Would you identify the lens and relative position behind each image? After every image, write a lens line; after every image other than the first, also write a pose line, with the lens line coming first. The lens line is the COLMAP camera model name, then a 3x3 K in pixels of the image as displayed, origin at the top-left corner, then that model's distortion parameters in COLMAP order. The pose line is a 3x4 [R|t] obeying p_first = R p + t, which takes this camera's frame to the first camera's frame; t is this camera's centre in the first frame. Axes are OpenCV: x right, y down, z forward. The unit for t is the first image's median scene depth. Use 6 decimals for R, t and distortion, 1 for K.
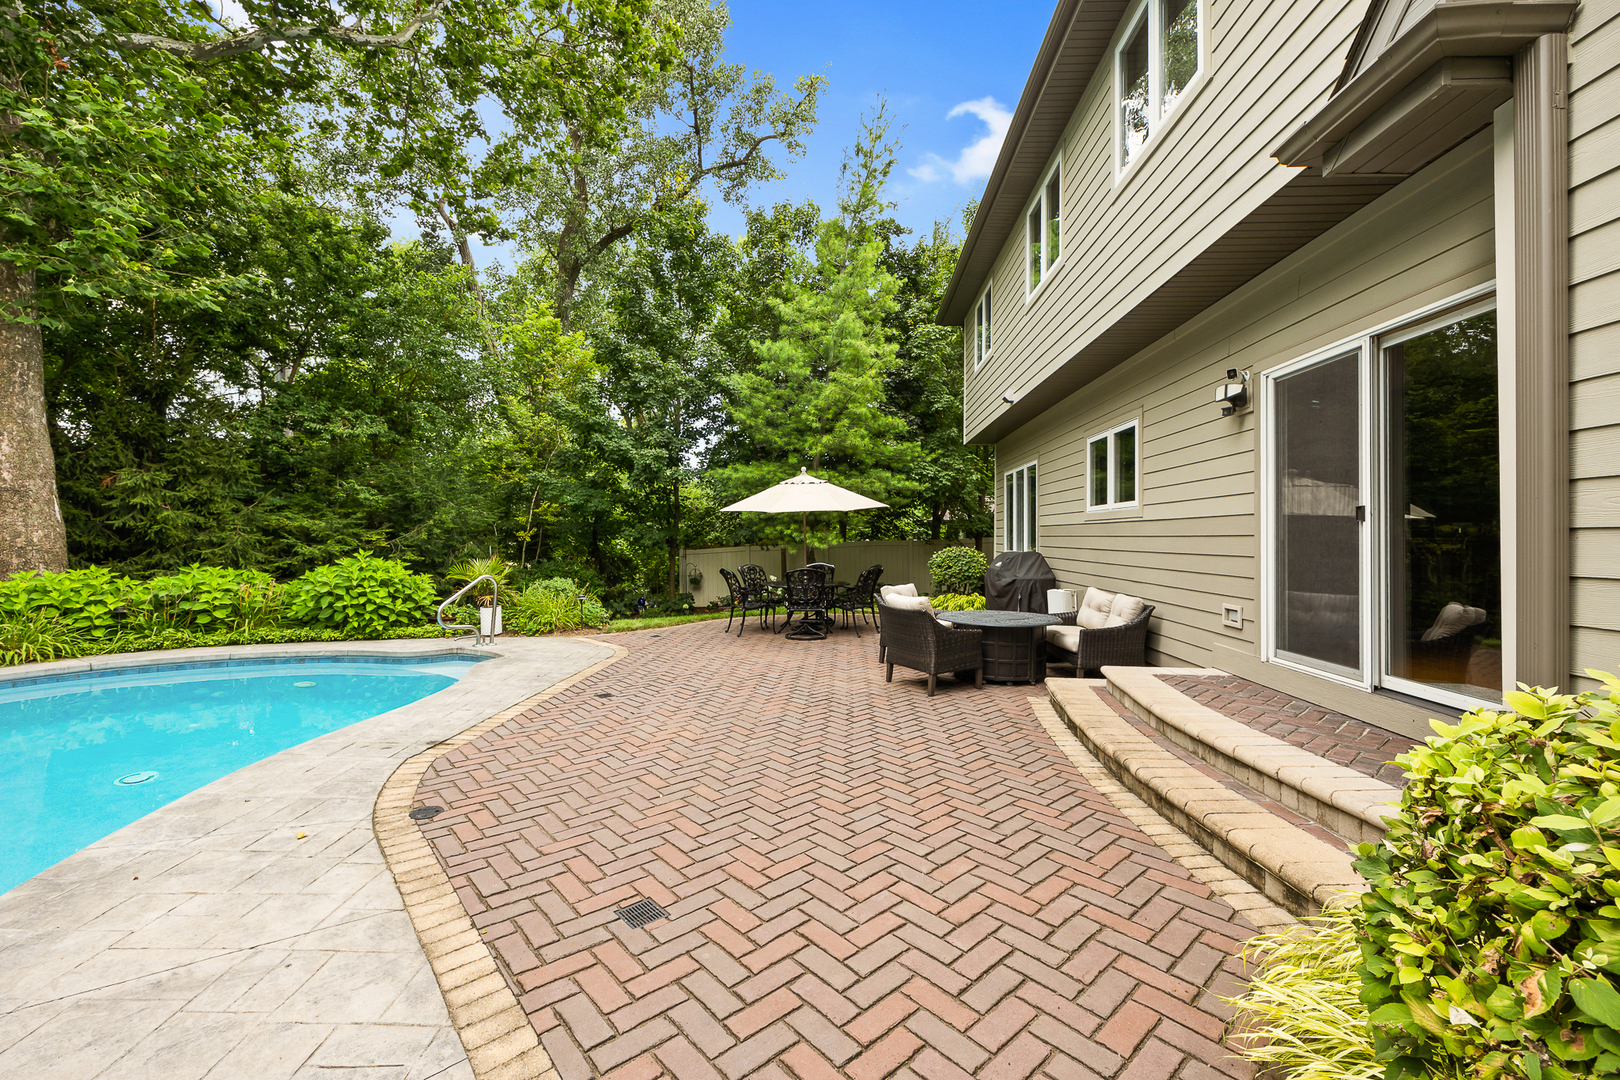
lens RADIAL K [[666.7, 0, 803.8], [0, 666.7, 529.0], [0, 0, 1]] dist [-0.000920, -0.000211]
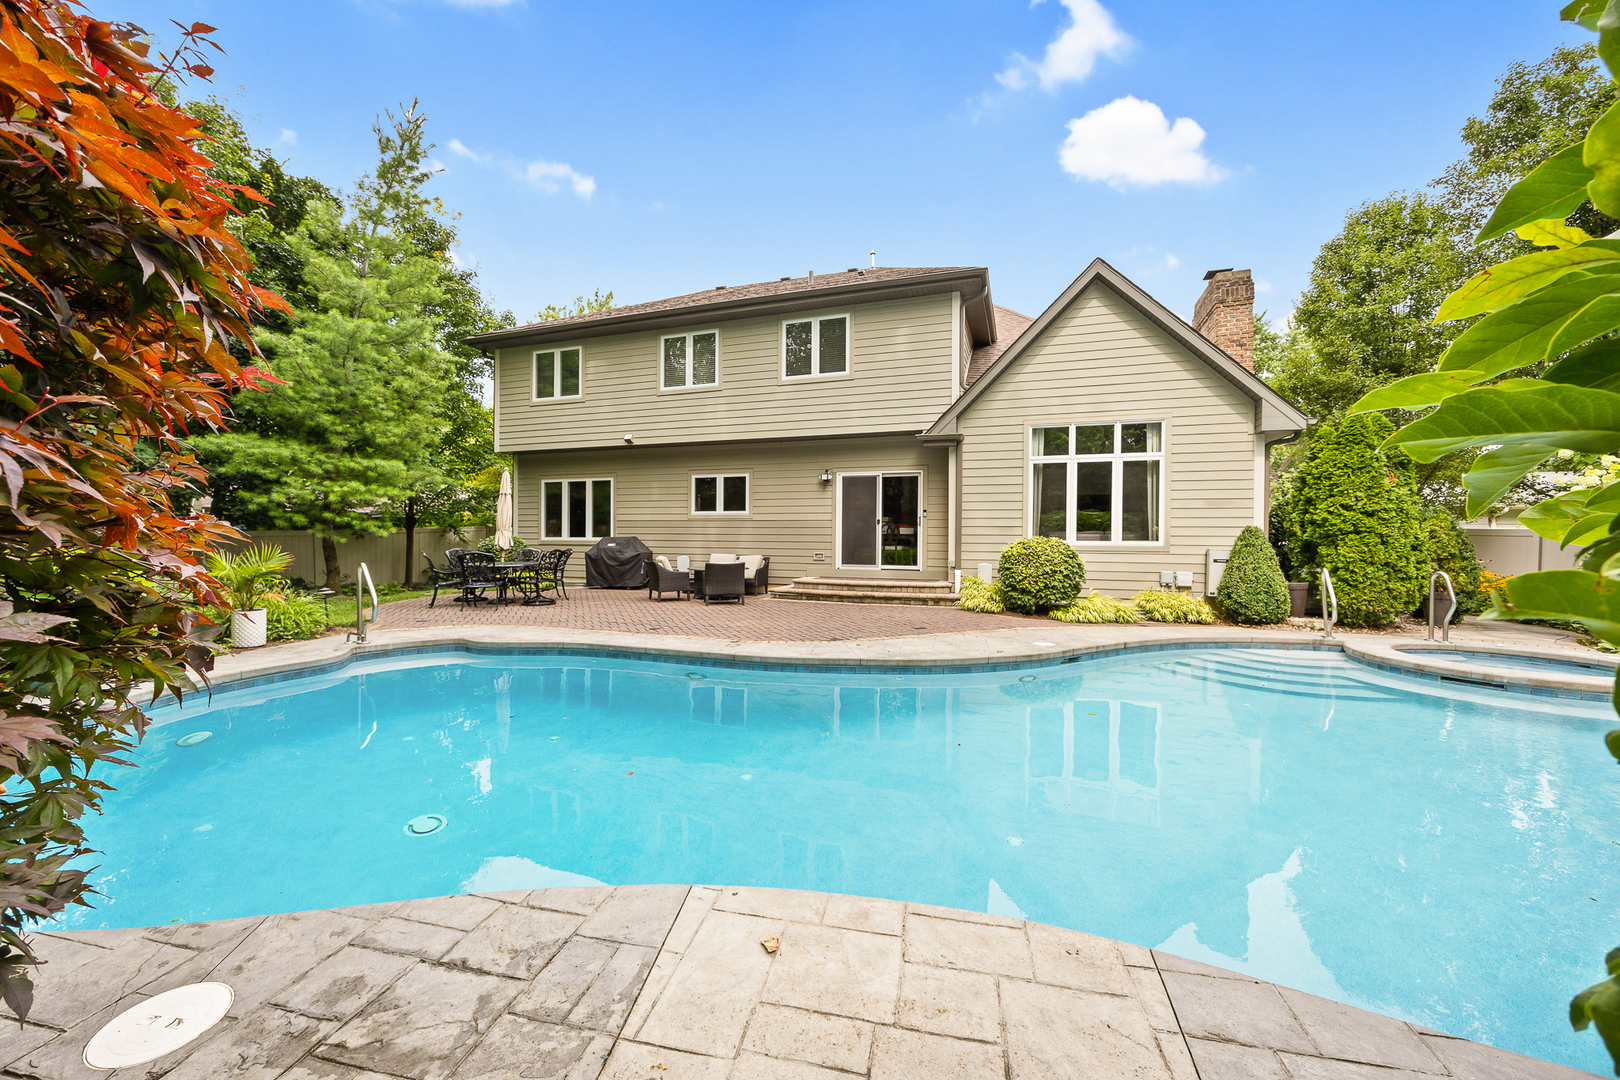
lens RADIAL K [[625.4, 0, 812.2], [0, 625.4, 548.3], [0, 0, 1]] dist [-0.001276, 0.000040]
pose [[0.256964, -0.021055, 0.966192, -0.934981], [-0.016636, 0.999518, 0.026205, 0.014352], [-0.966278, -0.022807, 0.256490, 0.173087]]
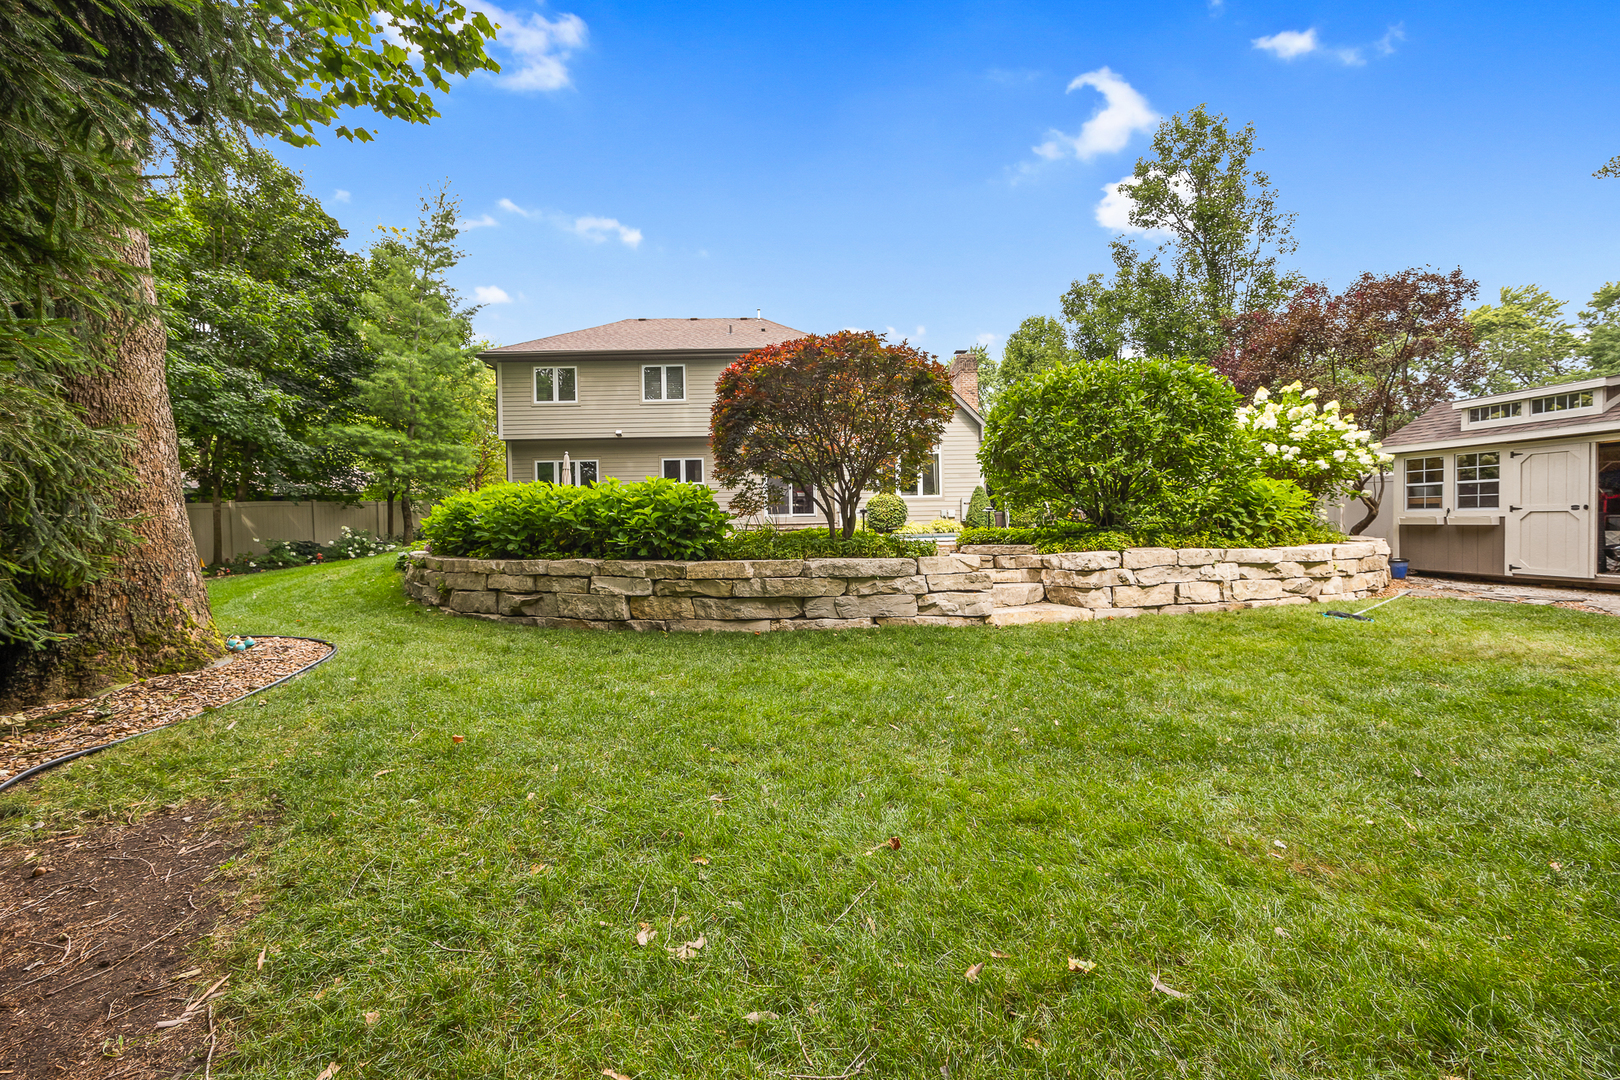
lens RADIAL K [[640.0, 0, 828.4], [0, 640.0, 524.6], [0, 0, 1]] dist [-0.000023, 0.000047]
pose [[-0.103938, -0.003492, 0.994578, -1.823684], [0.006968, 0.999967, 0.004239, 0.105722], [-0.994559, 0.007371, -0.103911, 0.461599]]
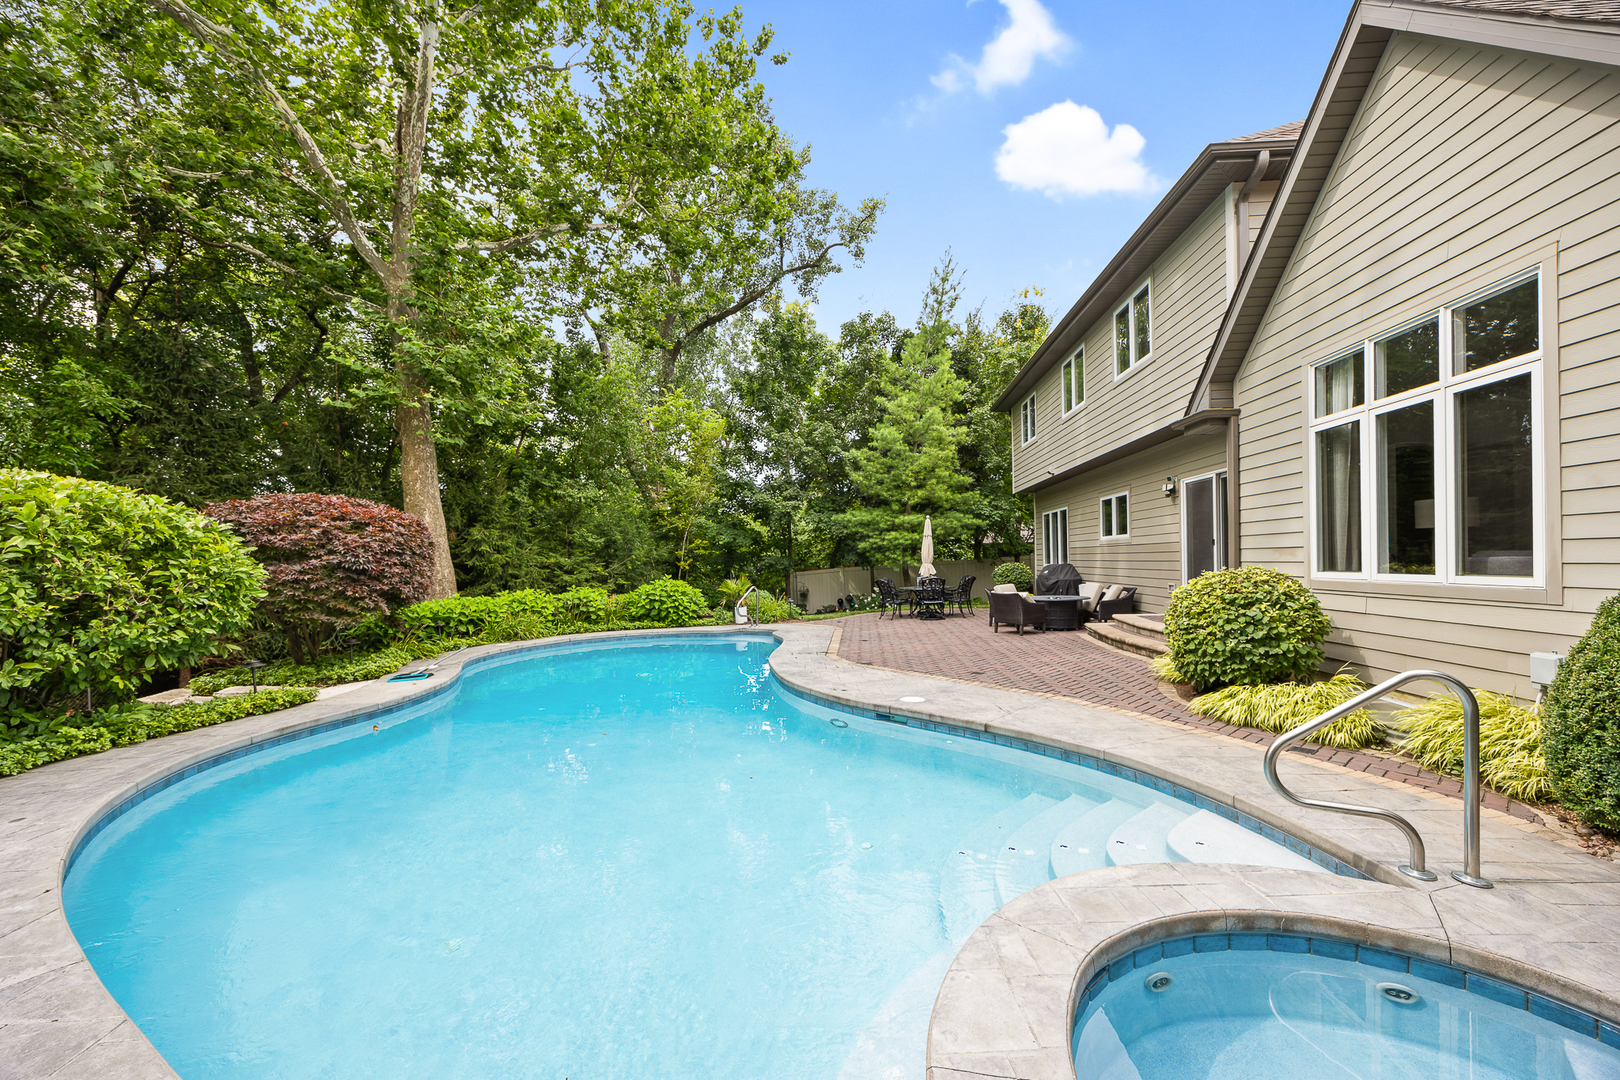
lens RADIAL K [[634.8, 0, 815.1], [0, 634.8, 574.9], [0, 0, 1]] dist [-0.001337, -0.000165]
pose [[0.999534, -0.030382, -0.002879, -0.257456], [0.030463, 0.998956, 0.034041, -0.009846], [0.001842, -0.034113, 0.999416, -0.535442]]
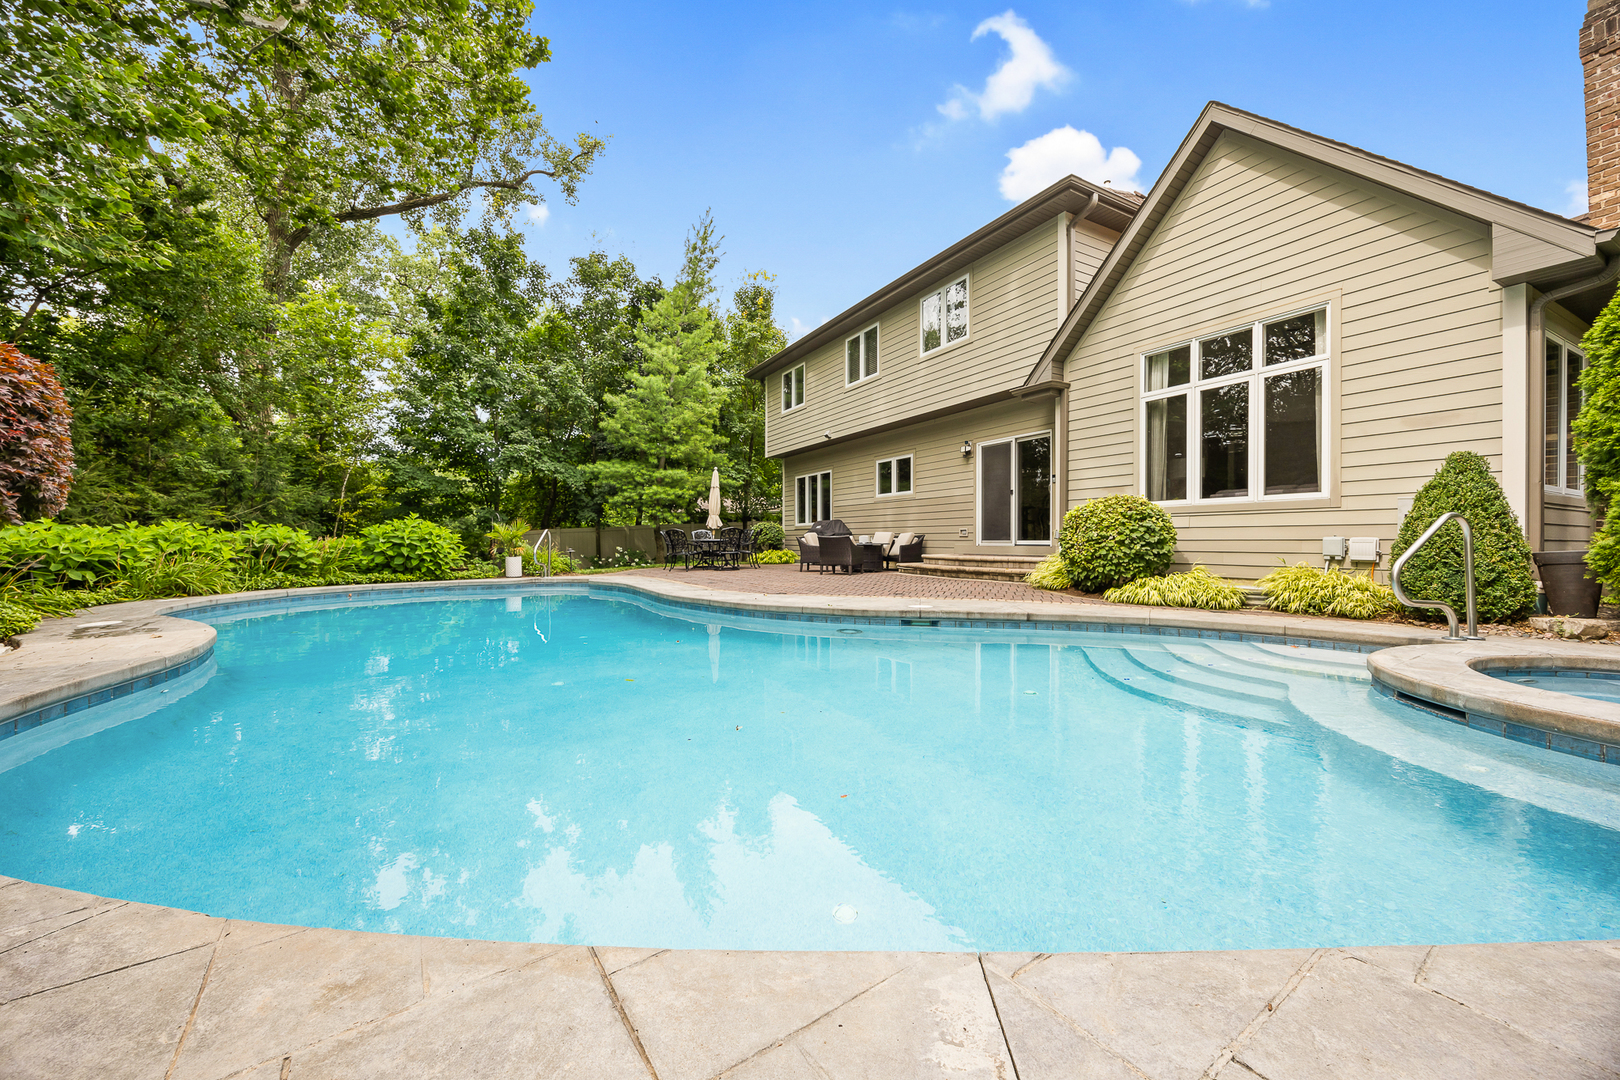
lens RADIAL K [[625.4, 0, 812.2], [0, 625.4, 548.3], [0, 0, 1]] dist [-0.001276, 0.000040]
pose [[0.836155, -0.015573, 0.548273, -0.613160], [0.001736, 0.999667, 0.025748, 0.063086], [-0.548491, -0.020578, 0.835903, -0.379439]]
